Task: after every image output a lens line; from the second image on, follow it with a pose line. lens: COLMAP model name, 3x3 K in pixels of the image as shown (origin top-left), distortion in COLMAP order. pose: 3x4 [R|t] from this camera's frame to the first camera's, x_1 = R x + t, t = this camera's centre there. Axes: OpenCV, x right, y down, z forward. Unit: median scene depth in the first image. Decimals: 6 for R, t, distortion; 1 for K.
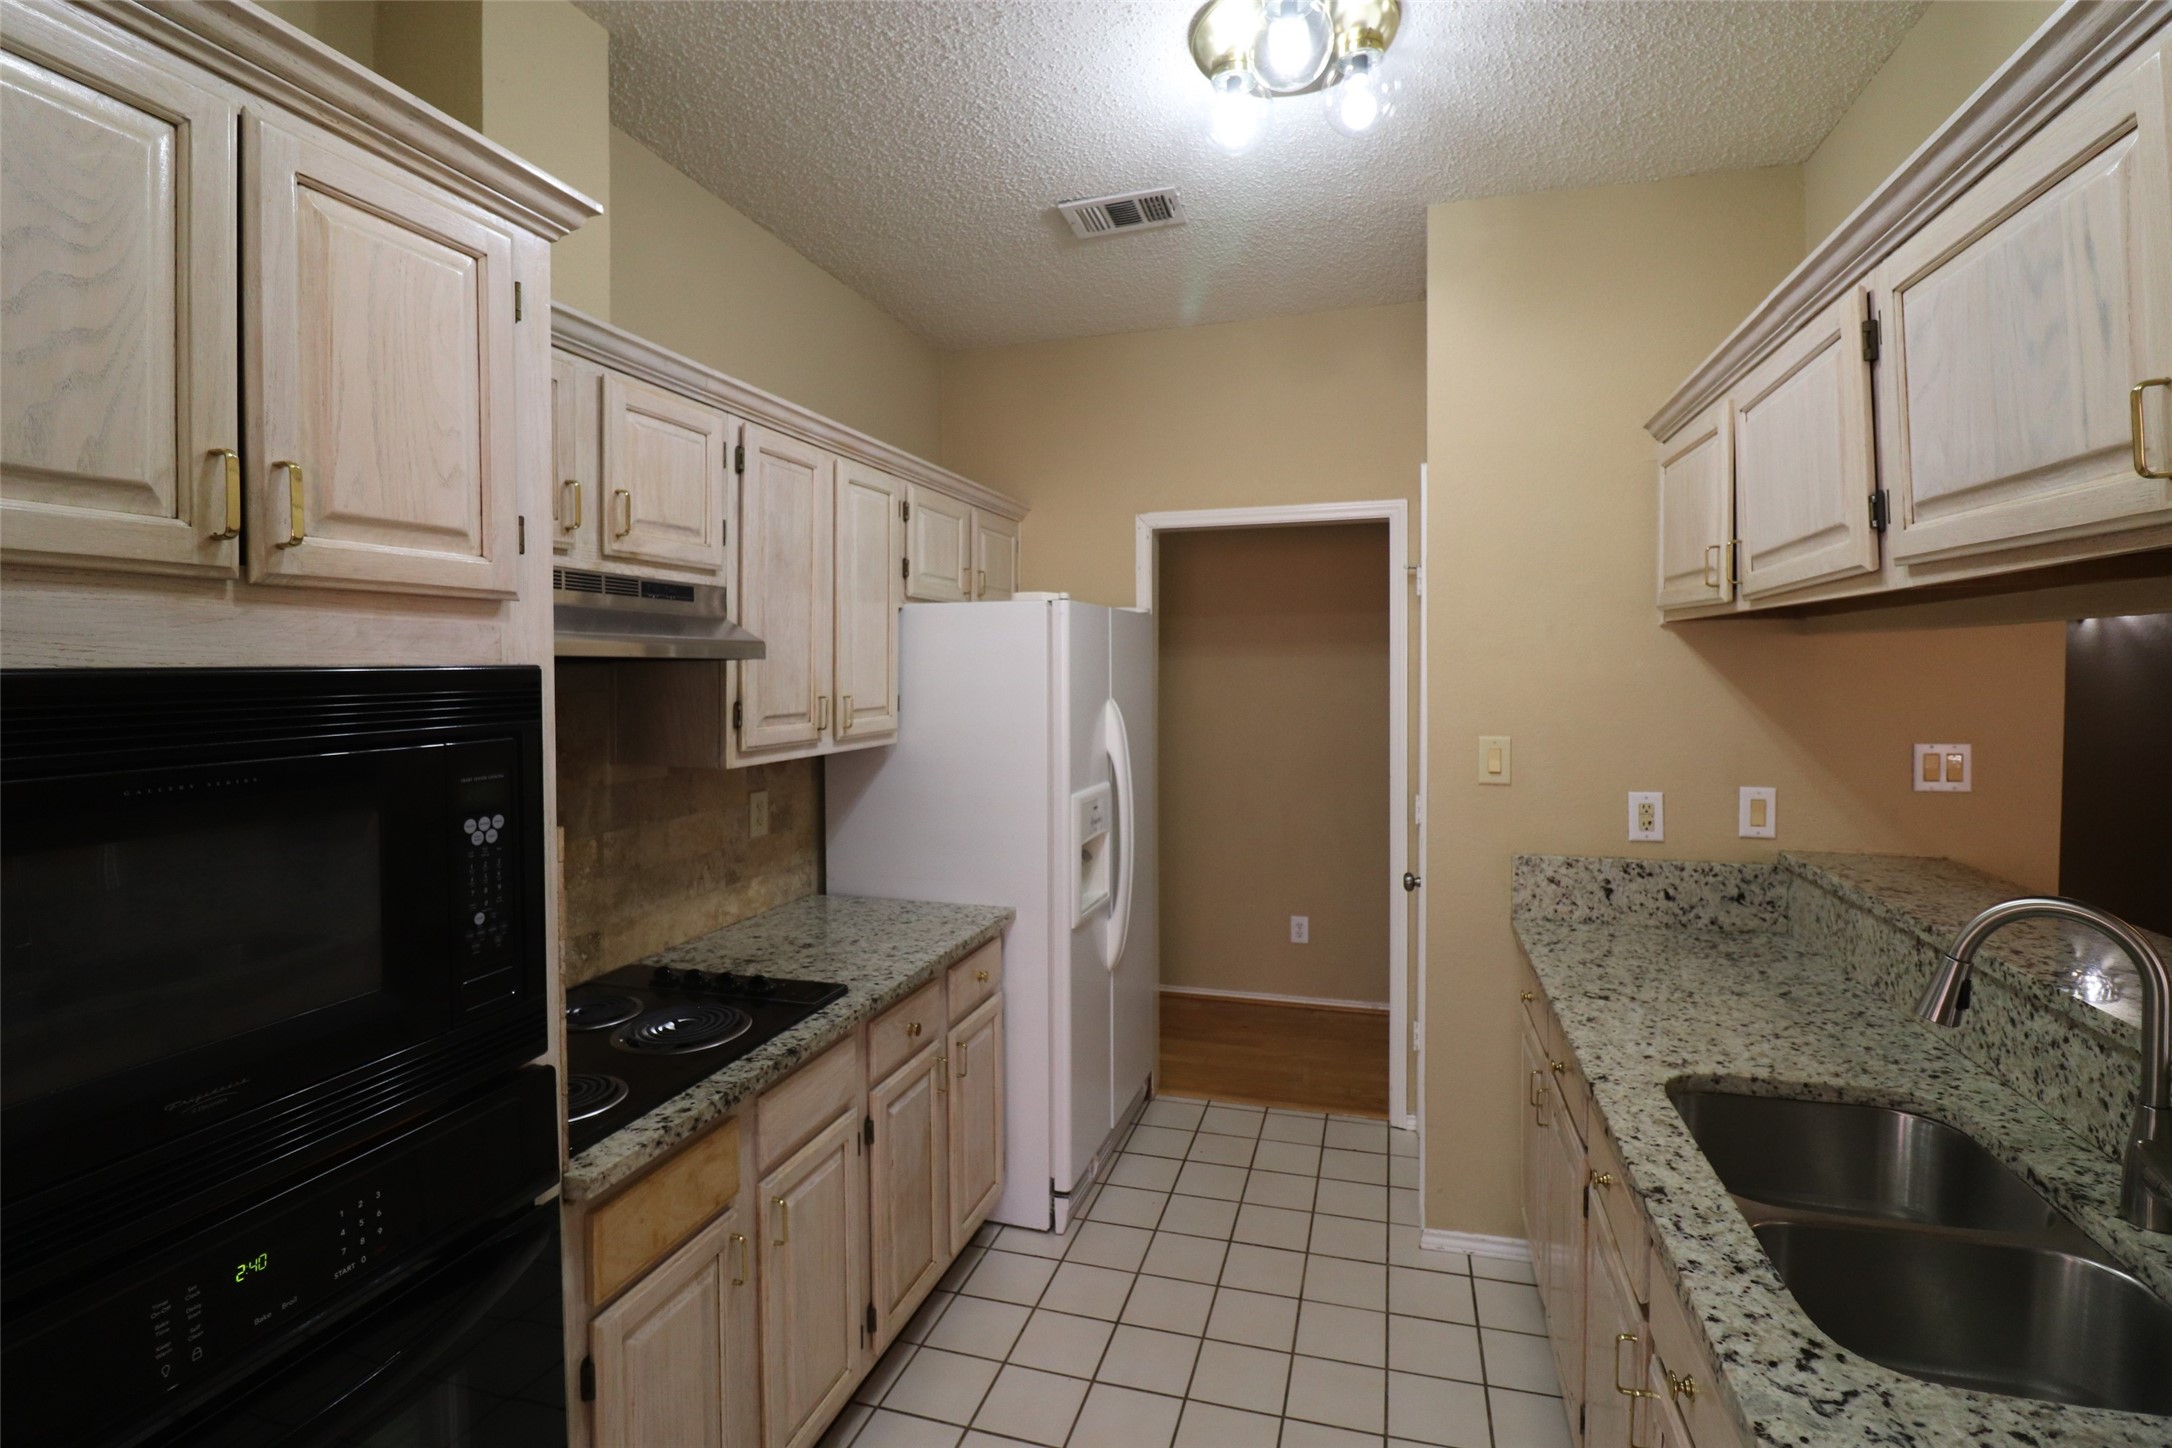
lens RADIAL K [[1037.2, 0, 1092.4], [0, 1037.2, 669.8], [0, 0, 1]] dist [-0.005100, -0.001281]
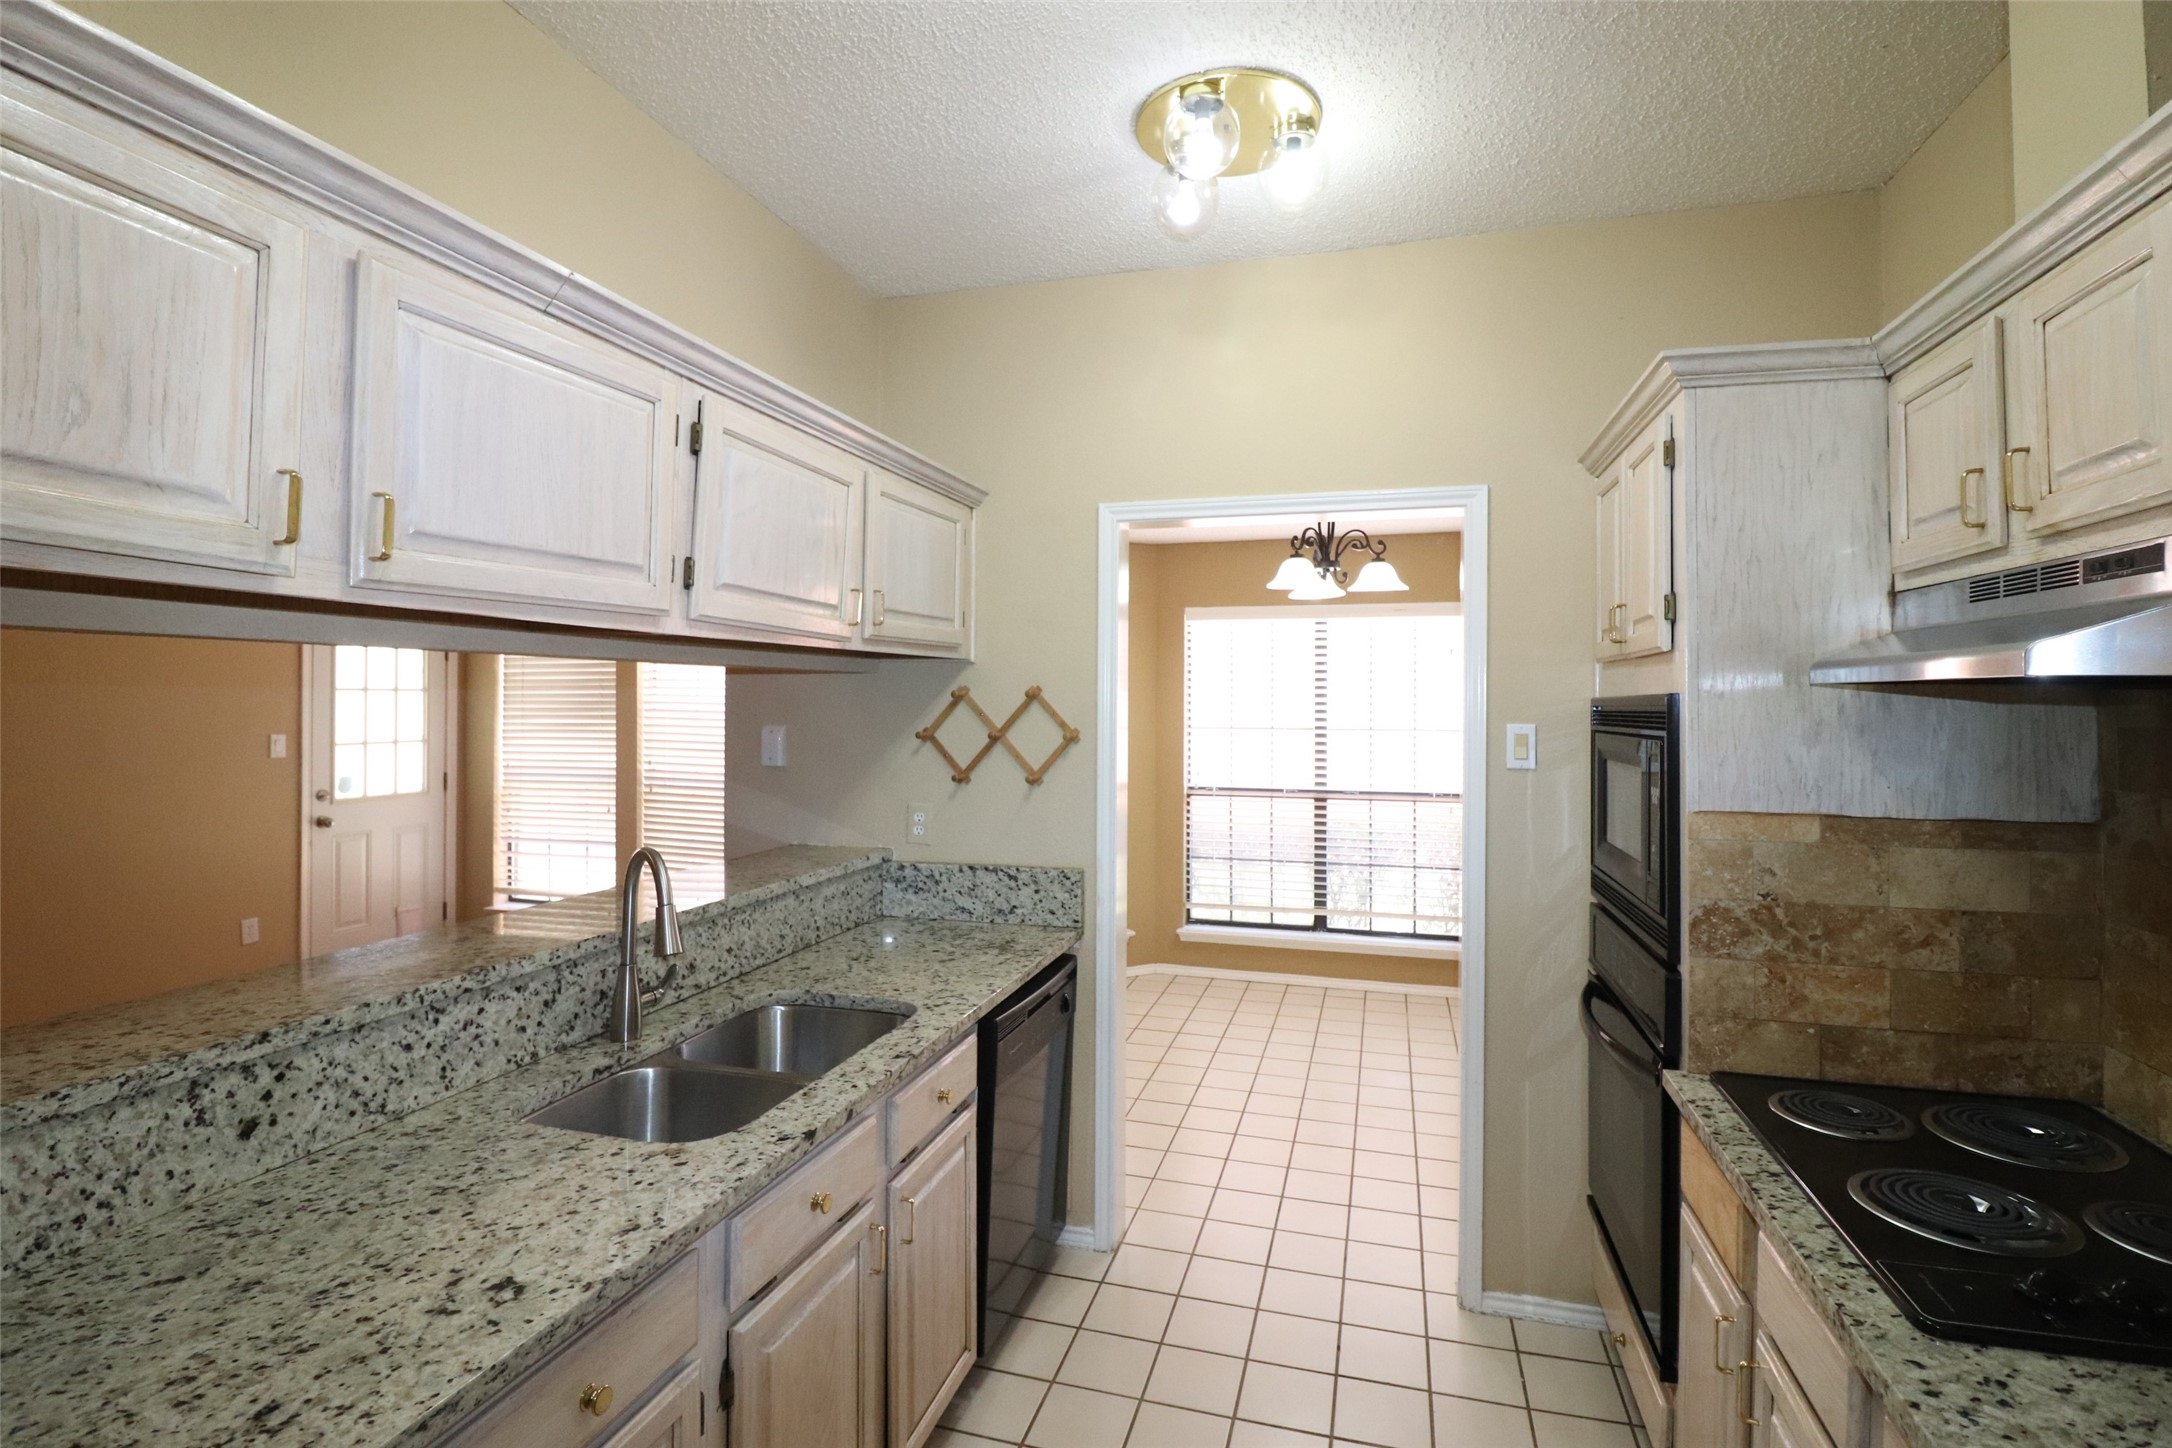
lens RADIAL K [[1037.2, 0, 1086.7], [0, 1037.2, 709.3], [0, 0, 1]] dist [-0.005100, -0.001281]
pose [[-0.999999, -0.000960, -0.000597, 0.210440], [-0.000965, 0.999958, 0.009061, 0.002862], [0.000588, 0.009061, -0.999959, 1.804116]]
